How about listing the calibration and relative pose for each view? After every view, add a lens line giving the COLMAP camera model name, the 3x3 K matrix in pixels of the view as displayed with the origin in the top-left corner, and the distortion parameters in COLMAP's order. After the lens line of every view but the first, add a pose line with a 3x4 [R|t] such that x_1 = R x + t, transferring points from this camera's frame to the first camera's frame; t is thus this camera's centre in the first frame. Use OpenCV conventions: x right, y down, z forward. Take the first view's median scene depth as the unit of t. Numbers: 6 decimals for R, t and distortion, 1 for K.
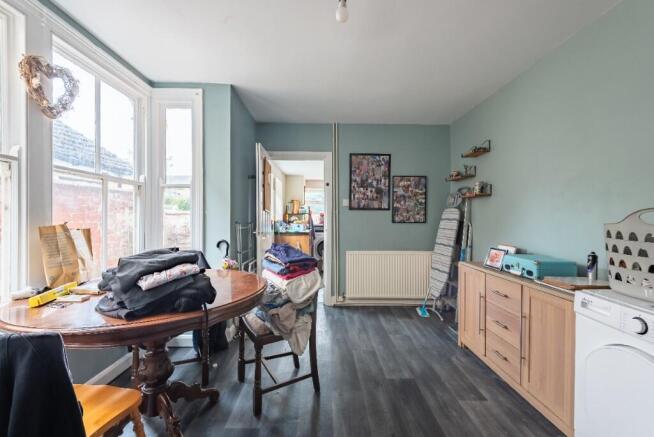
lens RADIAL K [[291.2, 0, 330.3], [0, 291.2, 219.8], [0, 0, 1]] dist [0.003036, -0.002868]
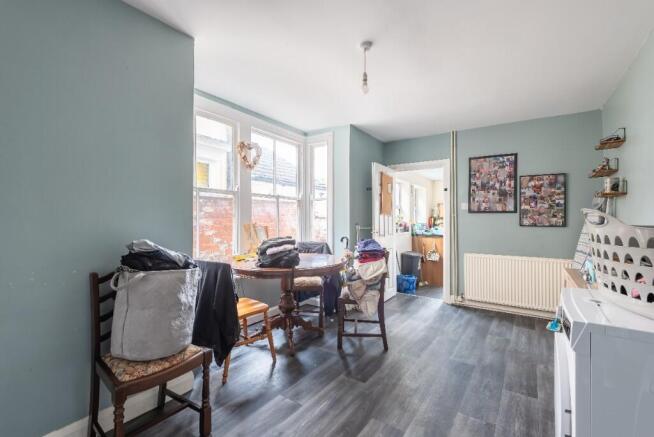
lens RADIAL K [[291.2, 0, 324.4], [0, 291.2, 219.4], [0, 0, 1]] dist [0.003036, -0.002868]
pose [[0.816541, -0.000816, -0.577287, 0.277214], [-0.005430, 0.999944, -0.009095, 0.000499], [0.577263, 0.010561, 0.816490, -0.148182]]
